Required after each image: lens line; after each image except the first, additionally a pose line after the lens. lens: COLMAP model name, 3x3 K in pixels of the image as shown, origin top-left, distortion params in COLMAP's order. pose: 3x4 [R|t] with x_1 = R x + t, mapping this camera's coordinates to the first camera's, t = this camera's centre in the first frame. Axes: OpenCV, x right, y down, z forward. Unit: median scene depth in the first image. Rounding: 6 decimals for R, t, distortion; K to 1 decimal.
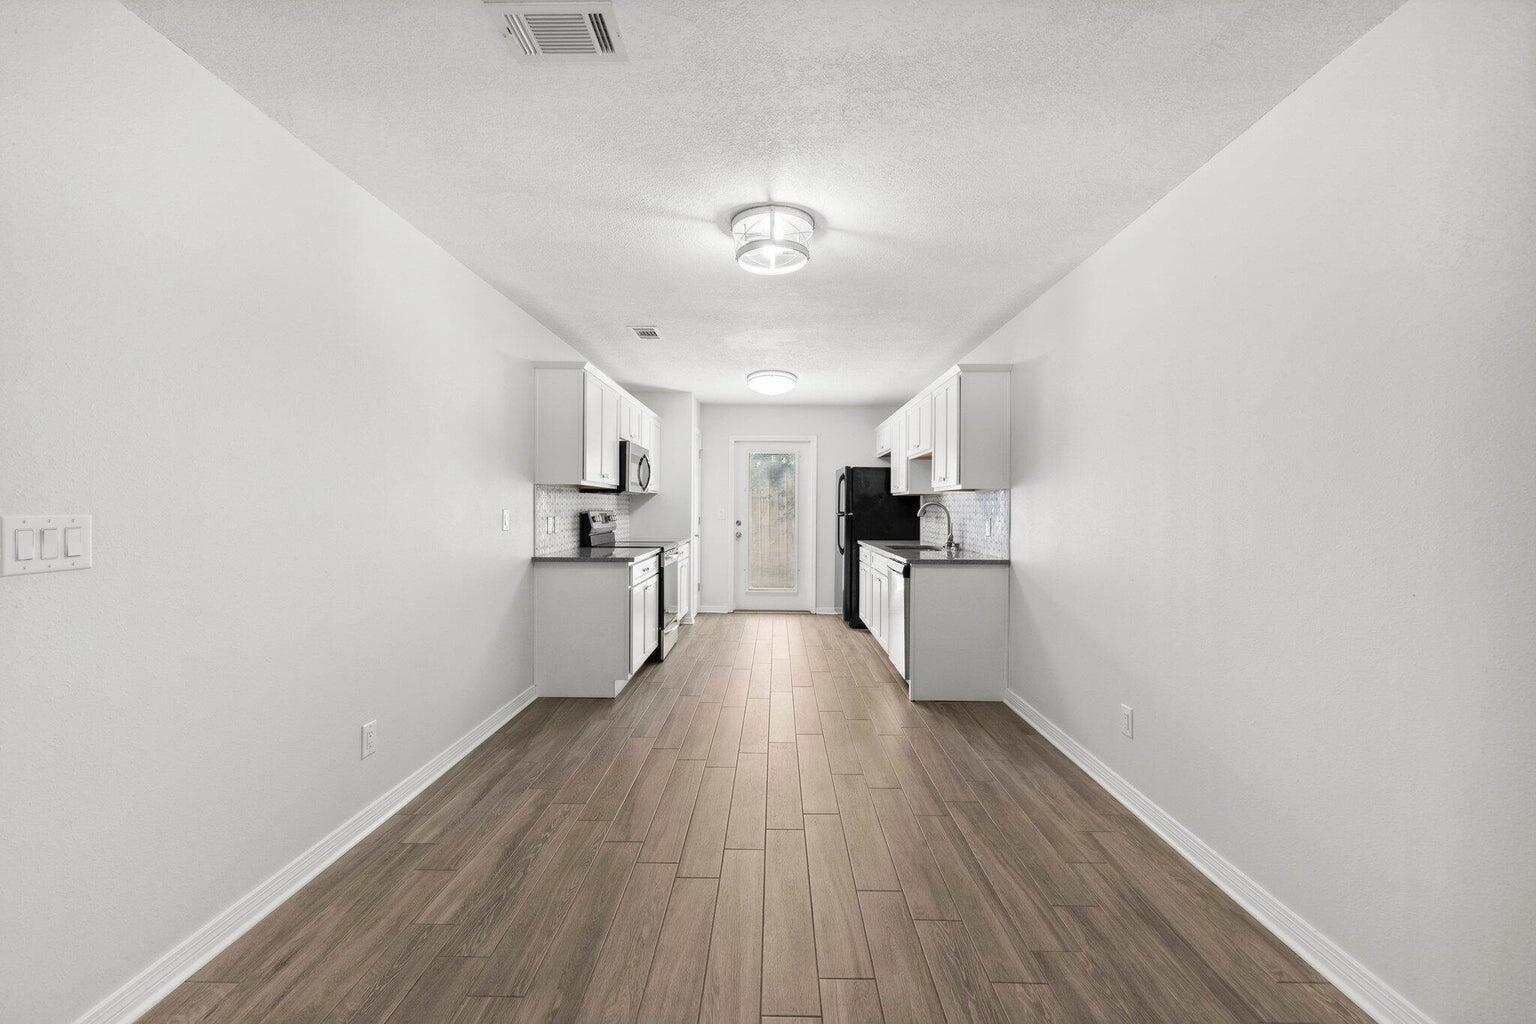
lens RADIAL K [[650.2, 0, 765.4], [0, 650.2, 503.7], [0, 0, 1]] dist [0.003165, -0.000127]
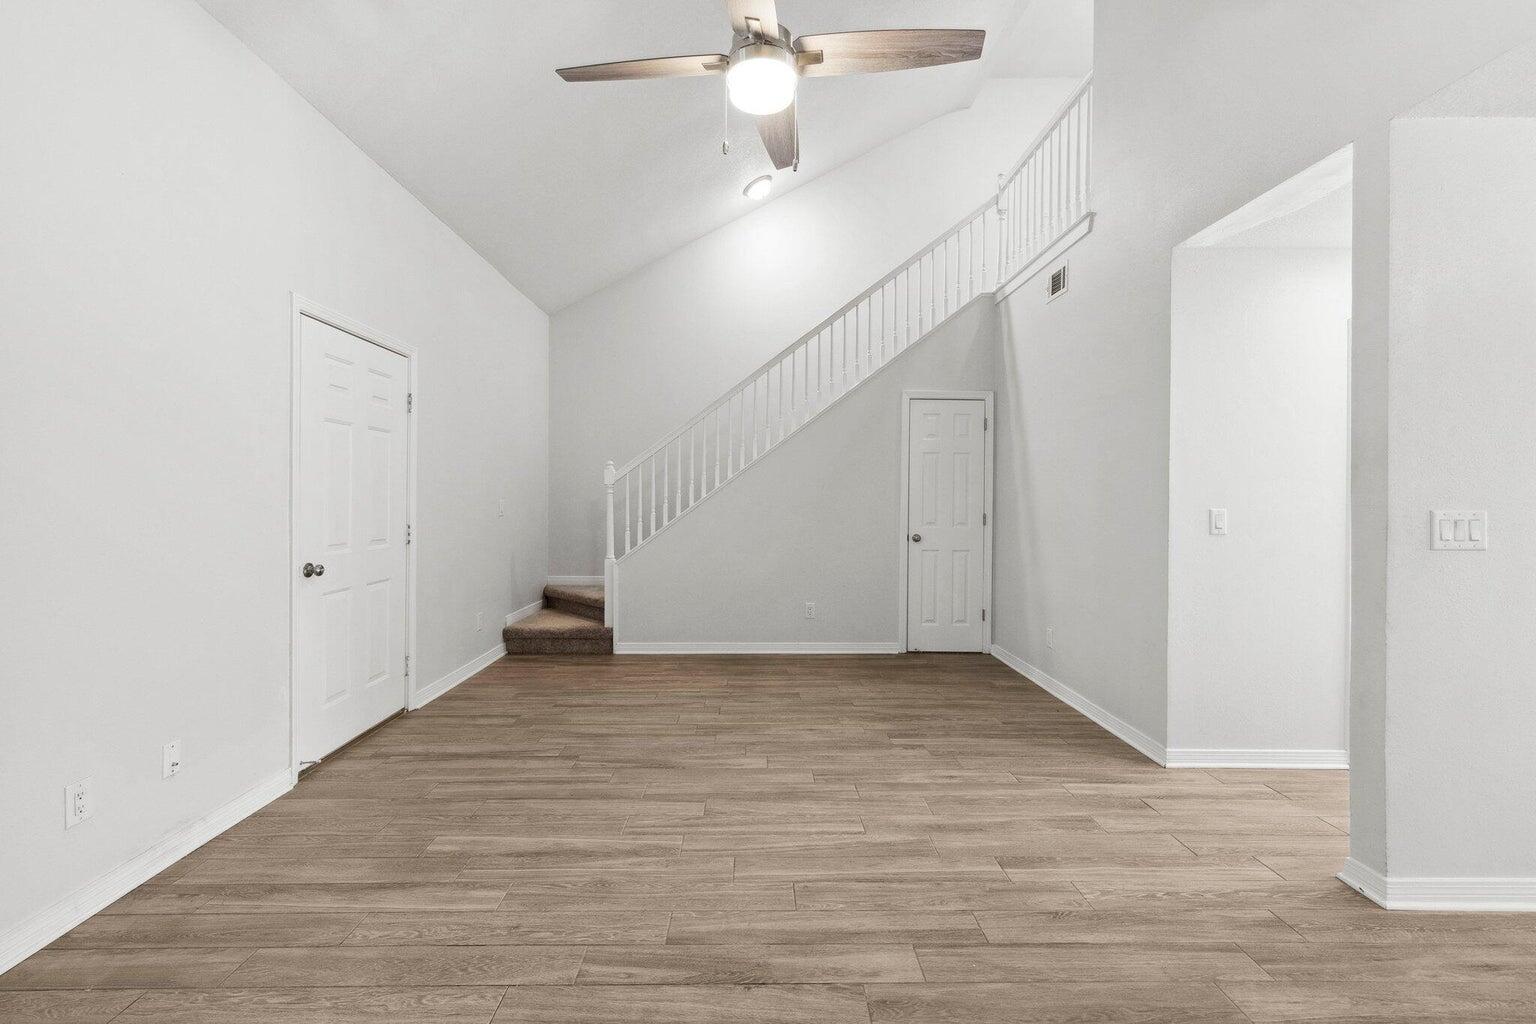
lens RADIAL K [[650.2, 0, 765.4], [0, 650.2, 503.7], [0, 0, 1]] dist [0.003165, -0.000127]
pose [[0.037990, 0.002346, -0.999275, 0.078714], [-0.003004, 0.999993, 0.002233, 0.001120], [0.999274, 0.002917, 0.037997, -0.163906]]
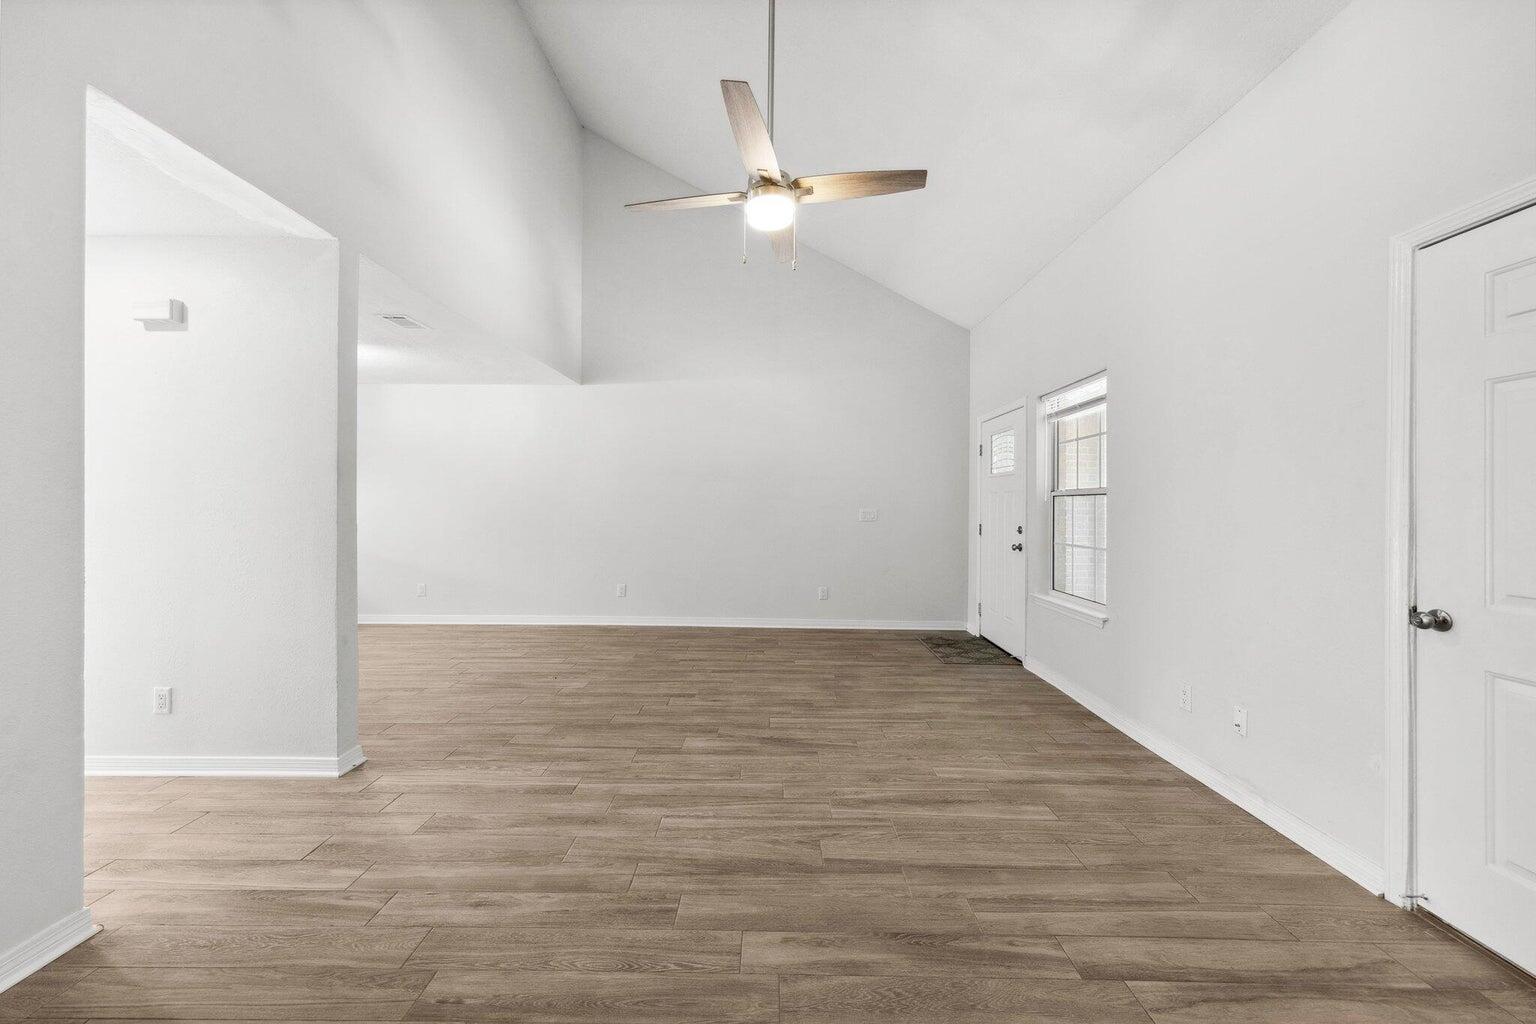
lens RADIAL K [[561.3, 0, 770.1], [0, 561.3, 507.5], [0, 0, 1]] dist [0.002852, 0.000015]
pose [[-0.013110, -0.011130, 0.999852, -0.860170], [-0.009255, 0.999897, 0.011010, -0.003596], [-0.999871, -0.009110, -0.013211, -0.147287]]
